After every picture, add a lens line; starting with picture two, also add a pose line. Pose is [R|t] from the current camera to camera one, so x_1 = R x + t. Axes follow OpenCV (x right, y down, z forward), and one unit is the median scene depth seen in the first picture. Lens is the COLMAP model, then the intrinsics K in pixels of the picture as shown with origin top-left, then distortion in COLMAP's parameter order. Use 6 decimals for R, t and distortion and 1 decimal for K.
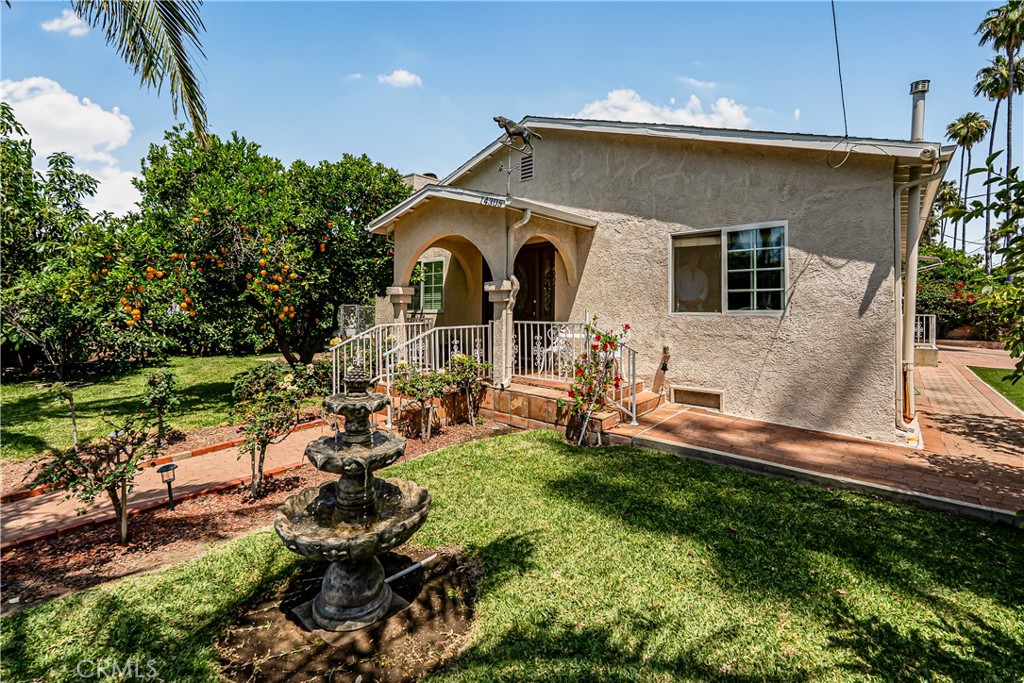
lens RADIAL K [[463.8, 0, 509.5], [0, 463.8, 299.3], [0, 0, 1]] dist [-0.003360, 0.000911]
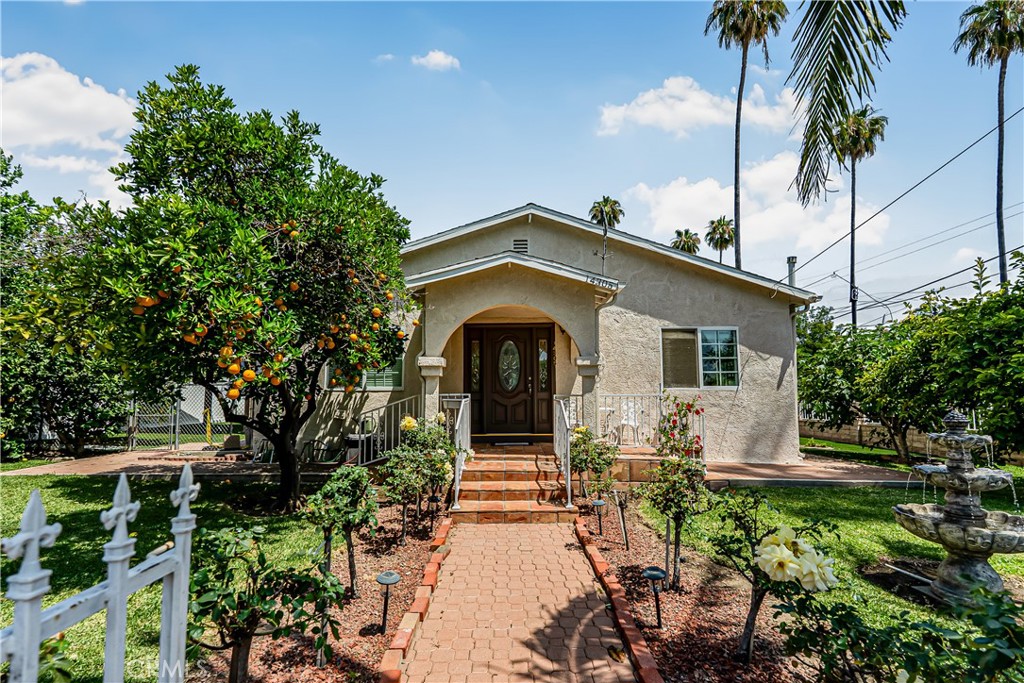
lens RADIAL K [[463.8, 0, 507.9], [0, 463.8, 351.0], [0, 0, 1]] dist [-0.003360, 0.000911]
pose [[0.745409, 0.064136, 0.663515, -0.869746], [-0.010294, 0.996350, -0.084743, 0.040937], [-0.666528, 0.056338, 0.743348, 0.335549]]
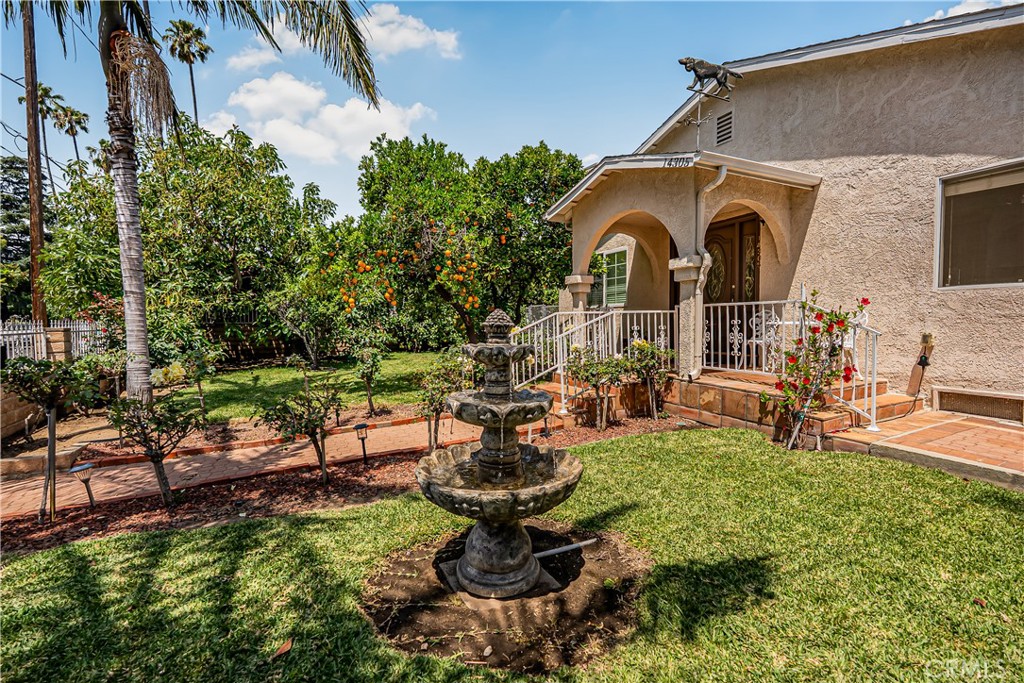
lens RADIAL K [[463.8, 0, 519.5], [0, 463.8, 337.7], [0, 0, 1]] dist [-0.003360, 0.000911]
pose [[0.925769, 0.004042, -0.378067, 0.016600], [0.018033, 0.998333, 0.054830, 0.058109], [0.377658, -0.057577, 0.924153, 0.077656]]
